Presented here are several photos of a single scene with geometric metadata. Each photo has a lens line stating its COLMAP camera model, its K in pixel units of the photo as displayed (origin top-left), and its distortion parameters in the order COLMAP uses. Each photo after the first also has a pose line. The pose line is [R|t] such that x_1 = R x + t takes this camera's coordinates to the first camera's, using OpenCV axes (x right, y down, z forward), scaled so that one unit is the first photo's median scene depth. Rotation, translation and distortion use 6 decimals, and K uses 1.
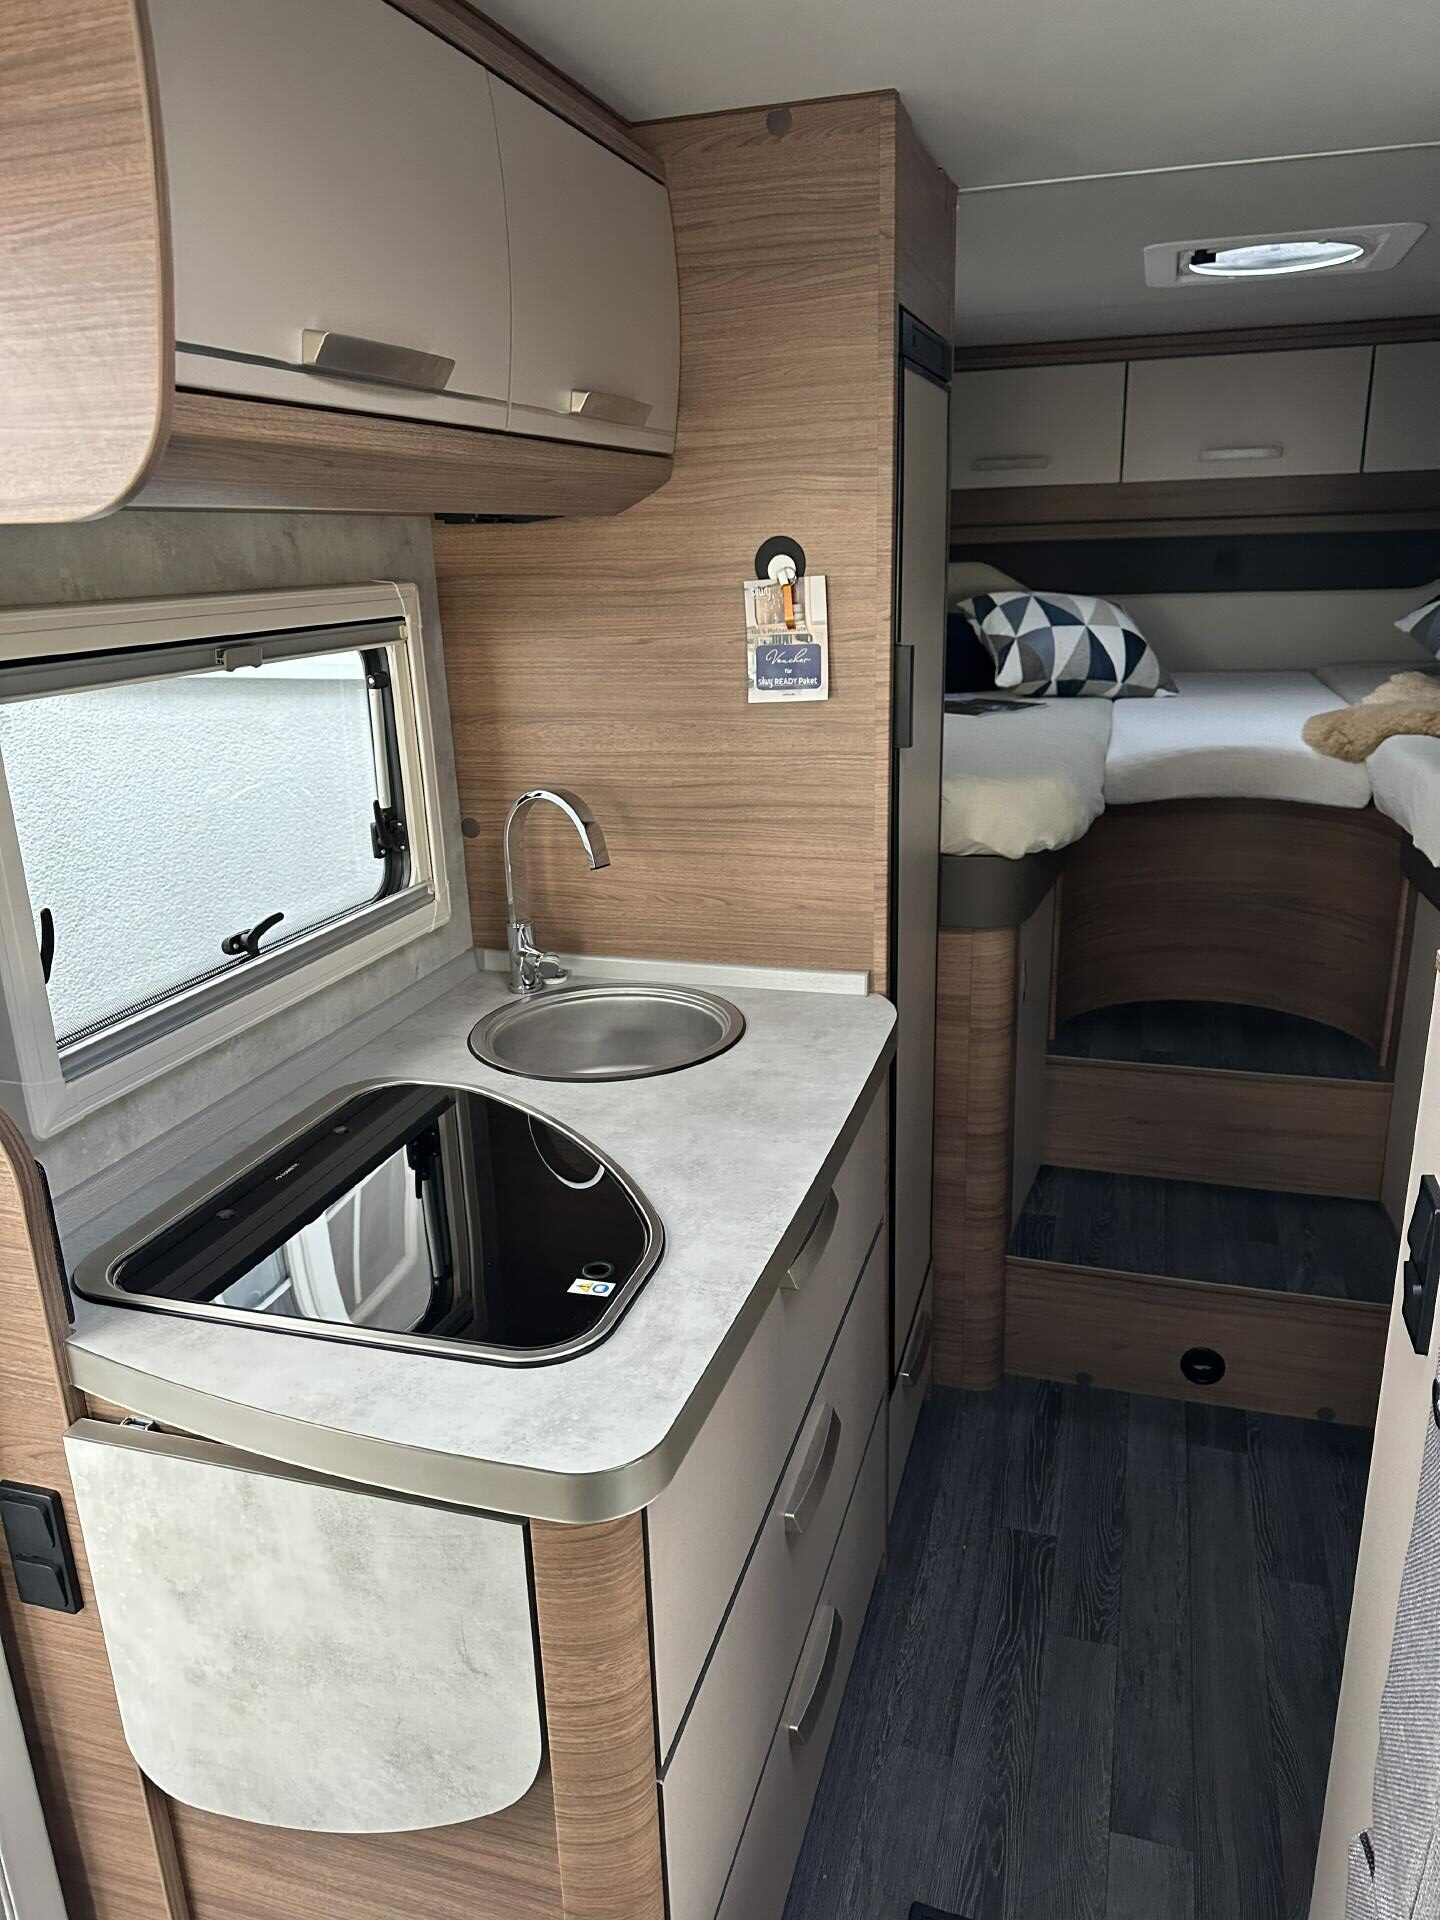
lens RADIAL K [[1327.2, 0, 720.0], [0, 1327.2, 960.0], [0, 0, 1]] dist [0.118320, -0.224866]
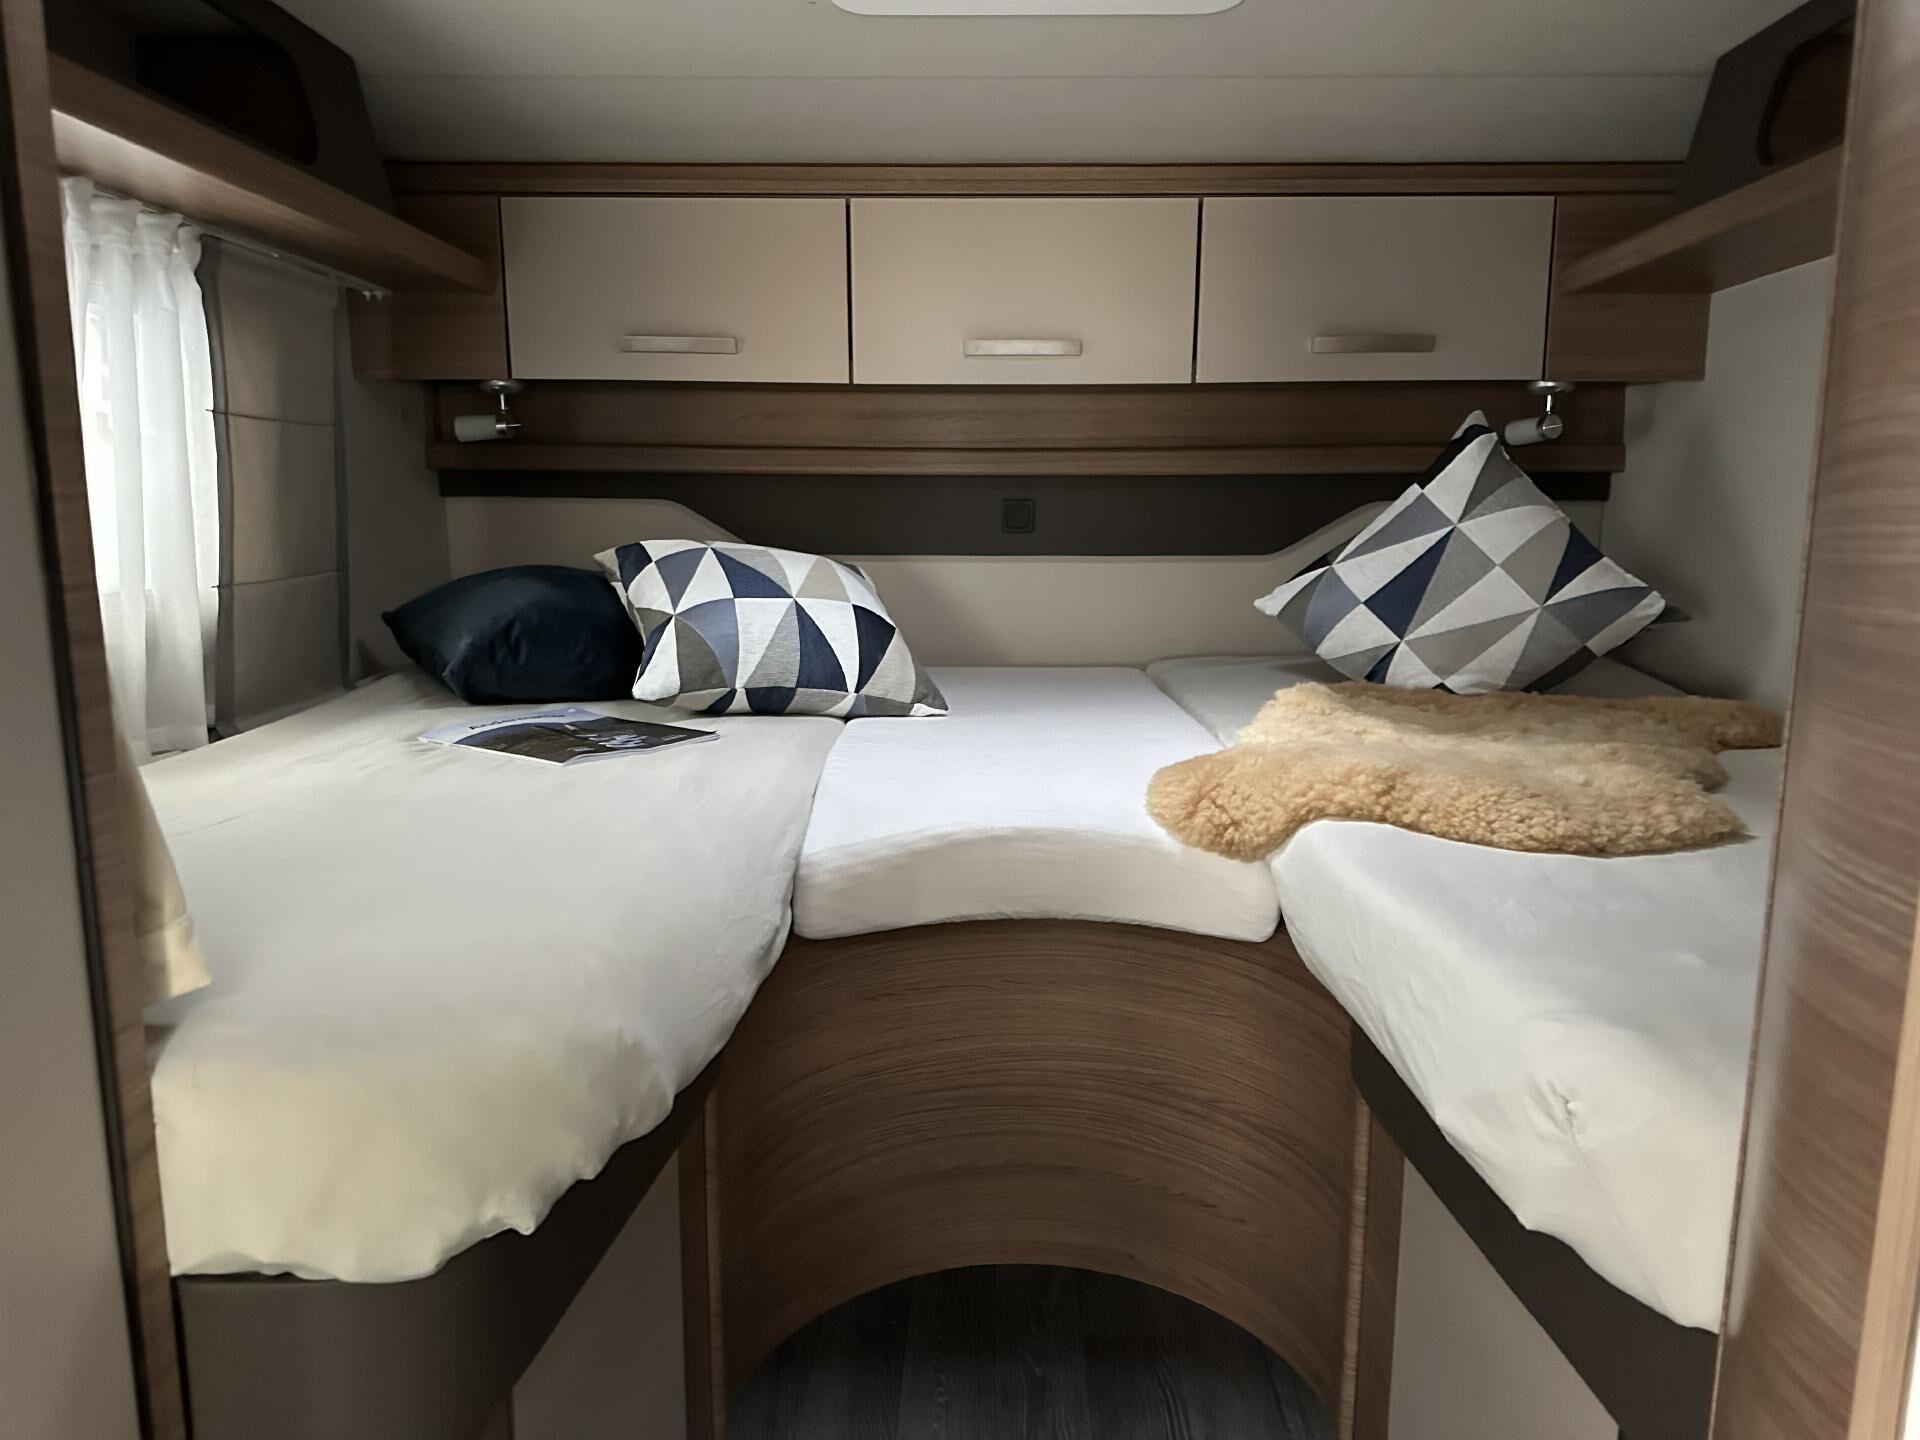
lens RADIAL K [[1327.2, 0, 960.0], [0, 1327.2, 720.0], [0, 0, 1]] dist [0.118320, -0.224866]
pose [[0.959415, -0.007433, 0.281901, 0.177598], [0.049728, 0.988447, -0.143179, -0.107901], [-0.277580, 0.151386, 0.948700, 0.431022]]
